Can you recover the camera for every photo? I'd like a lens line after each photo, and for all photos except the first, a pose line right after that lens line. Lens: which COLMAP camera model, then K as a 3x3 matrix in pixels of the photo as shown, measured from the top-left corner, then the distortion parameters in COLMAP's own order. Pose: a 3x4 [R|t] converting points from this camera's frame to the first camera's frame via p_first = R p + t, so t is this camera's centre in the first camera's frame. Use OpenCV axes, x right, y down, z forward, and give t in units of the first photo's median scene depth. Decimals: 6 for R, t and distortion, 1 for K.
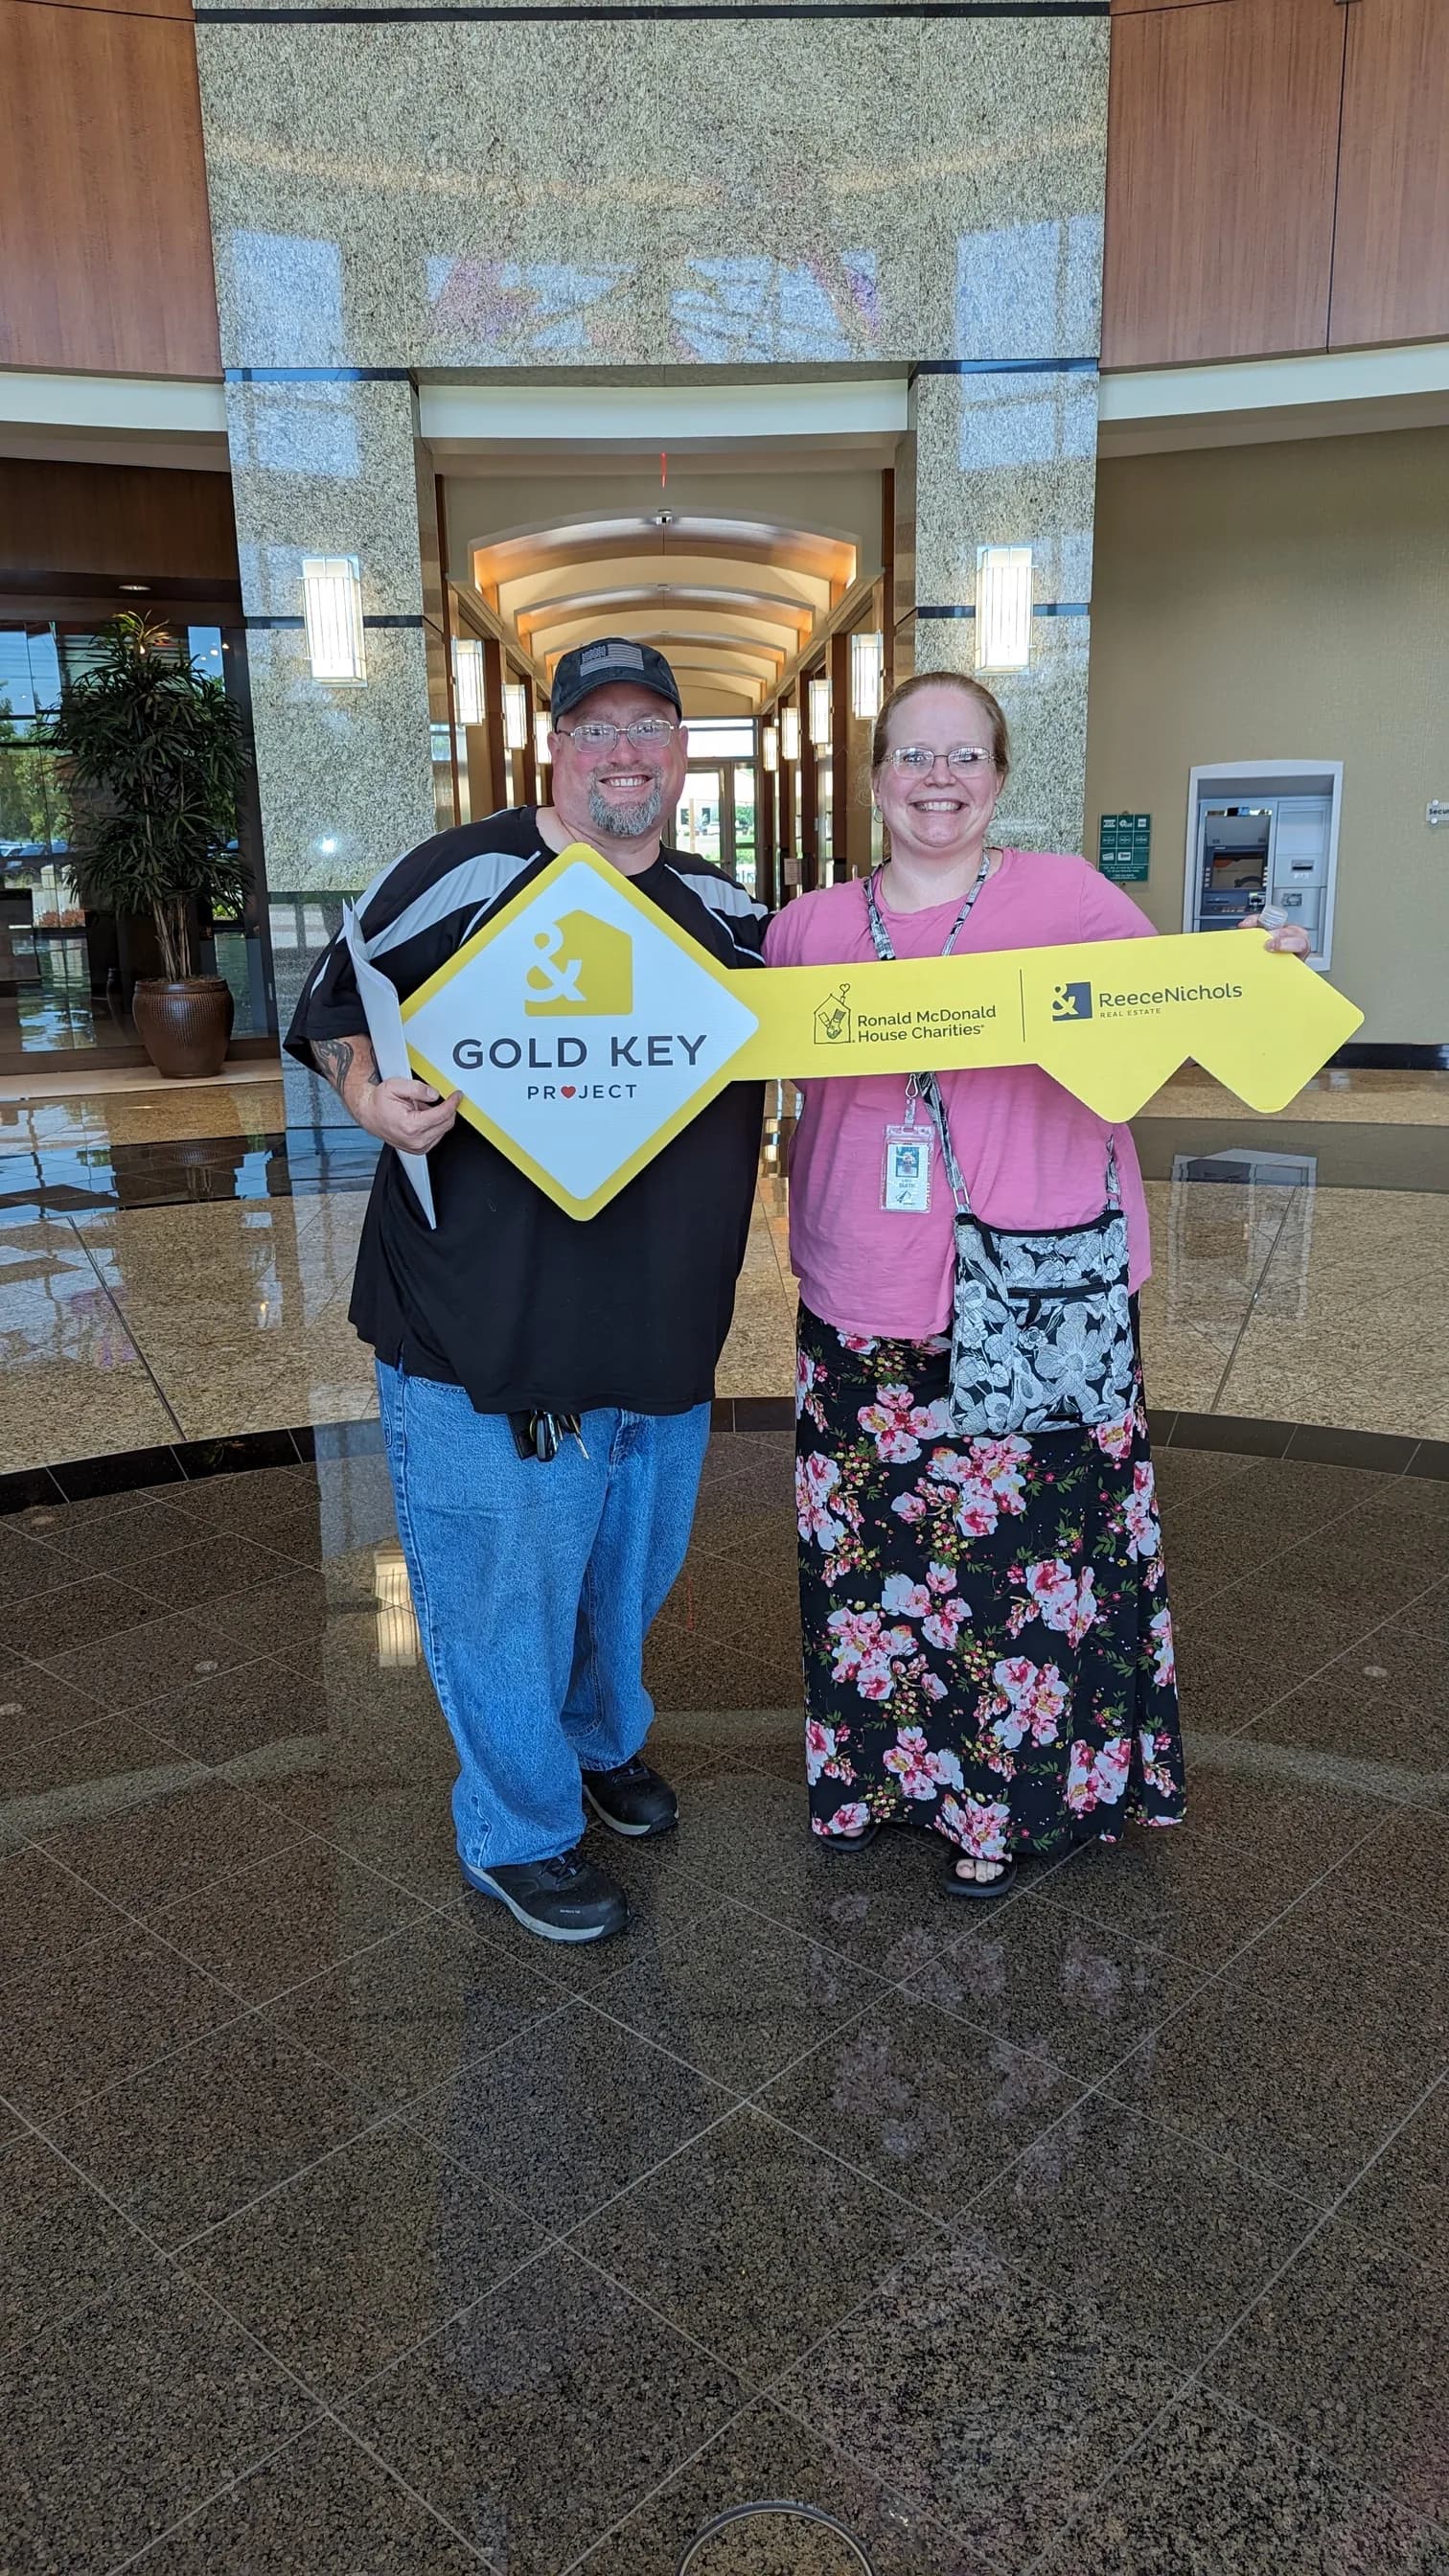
lens RADIAL K [[1826.6, 0, 725.9], [0, 1826.6, 1300.2], [0, 0, 1]] dist [0.072450, -0.072818]
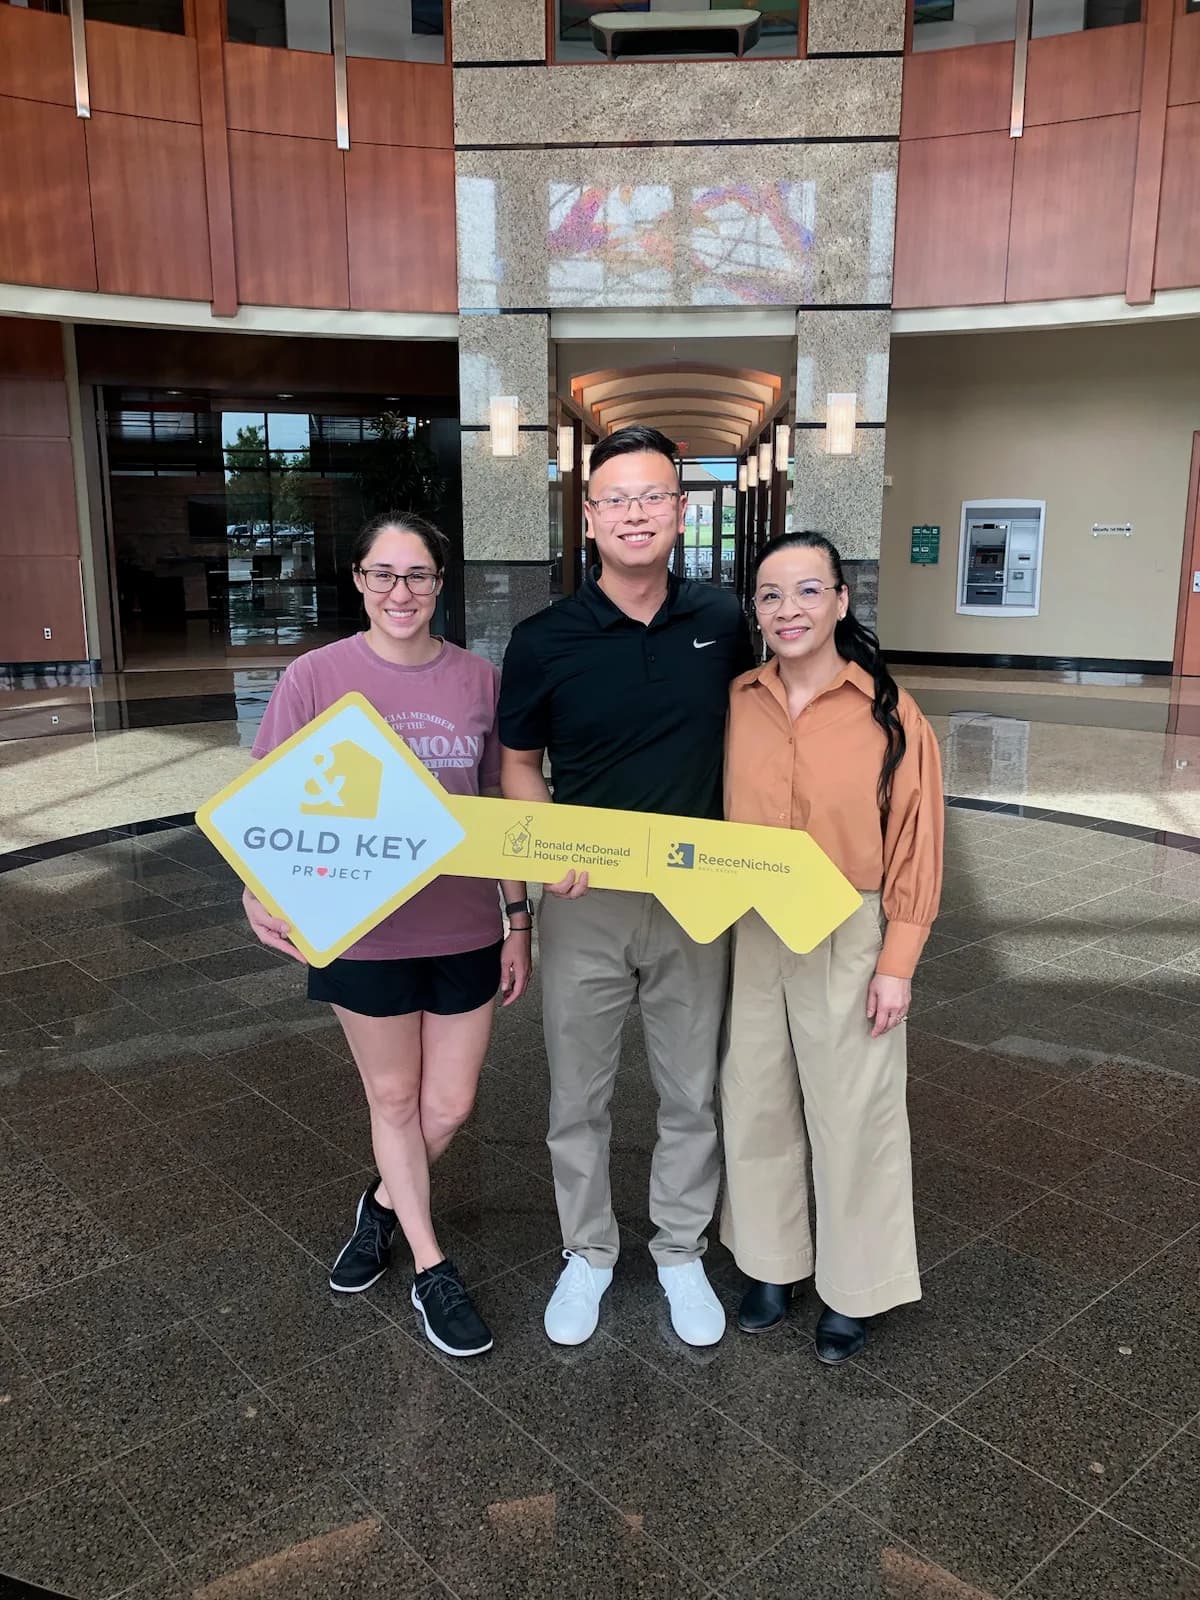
lens RADIAL K [[1264.7, 0, 587.8], [0, 1264.7, 794.2], [0, 0, 1]] dist [0.005420, 0.006129]
pose [[0.994232, 0.039450, -0.099735, 0.034031], [-0.043280, 0.998395, -0.036534, 0.082667], [0.098134, 0.040640, 0.994343, -0.366504]]
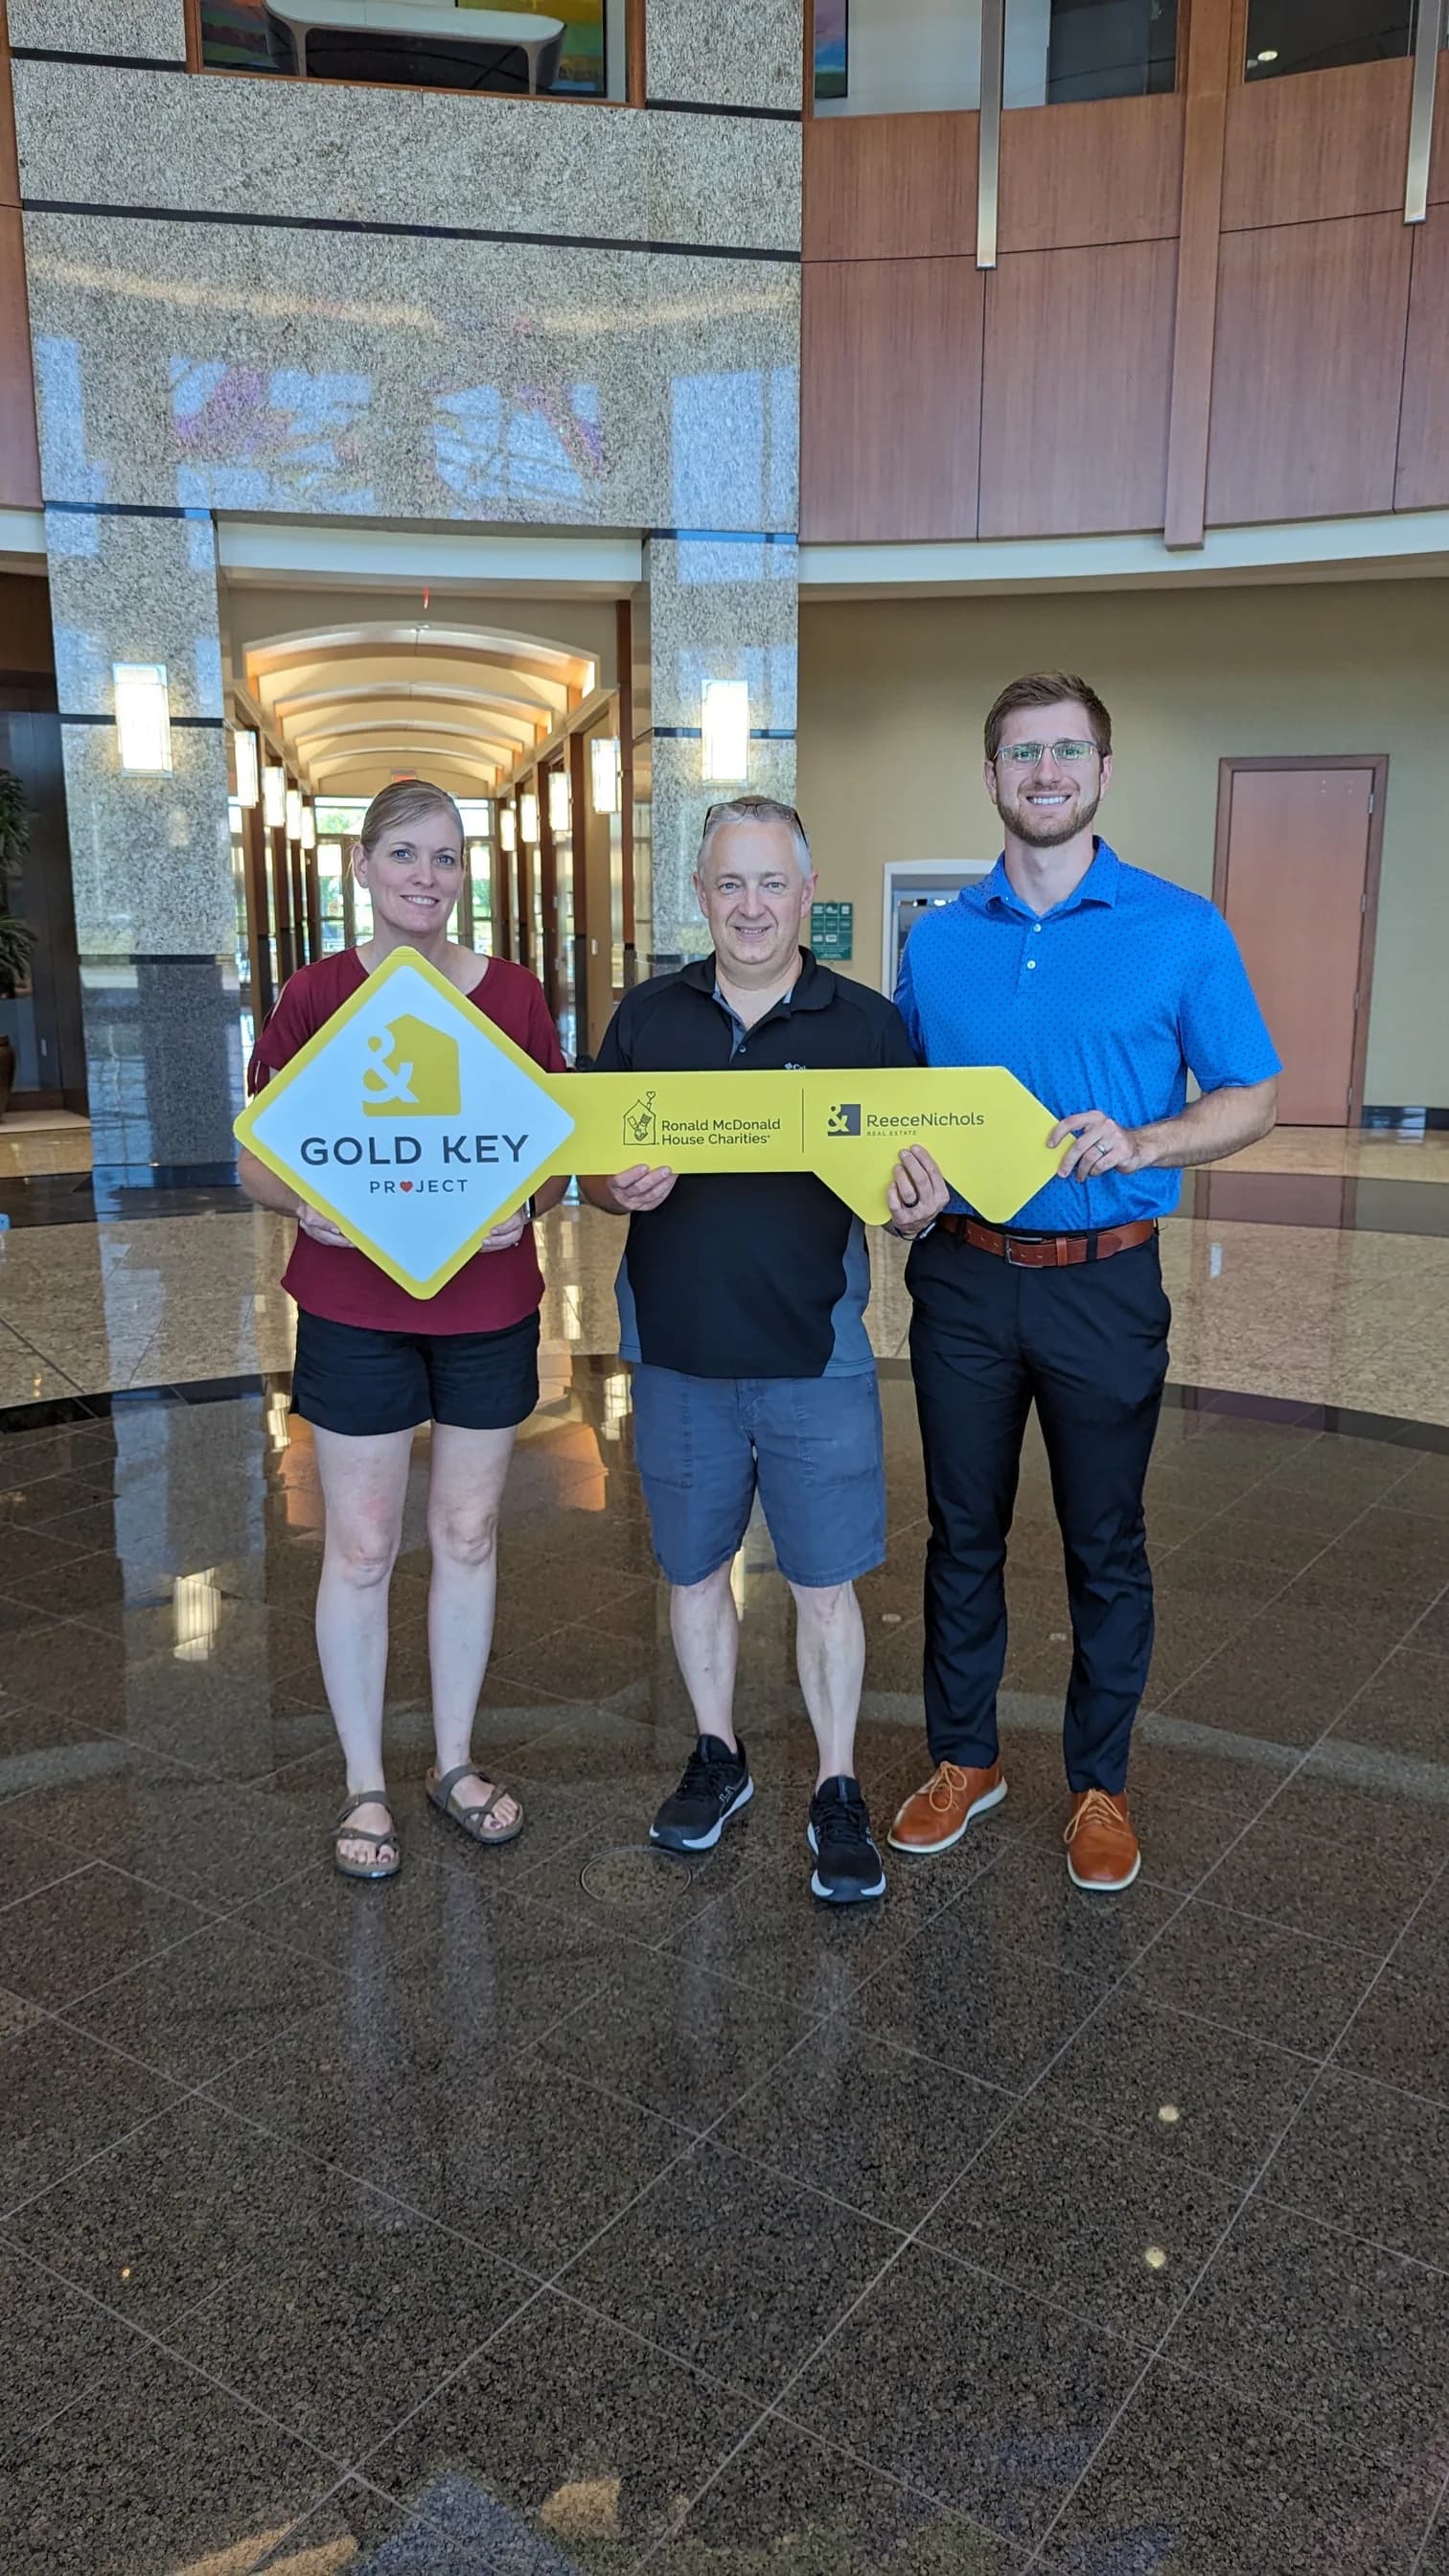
lens RADIAL K [[1806.1, 0, 728.4], [0, 1806.1, 1275.8], [0, 0, 1]] dist [0.072054, -0.070716]
pose [[0.988894, -0.010334, 0.148262, -0.026866], [0.017597, 0.998704, -0.047764, 0.035853], [-0.147576, 0.049842, 0.987794, -0.154381]]
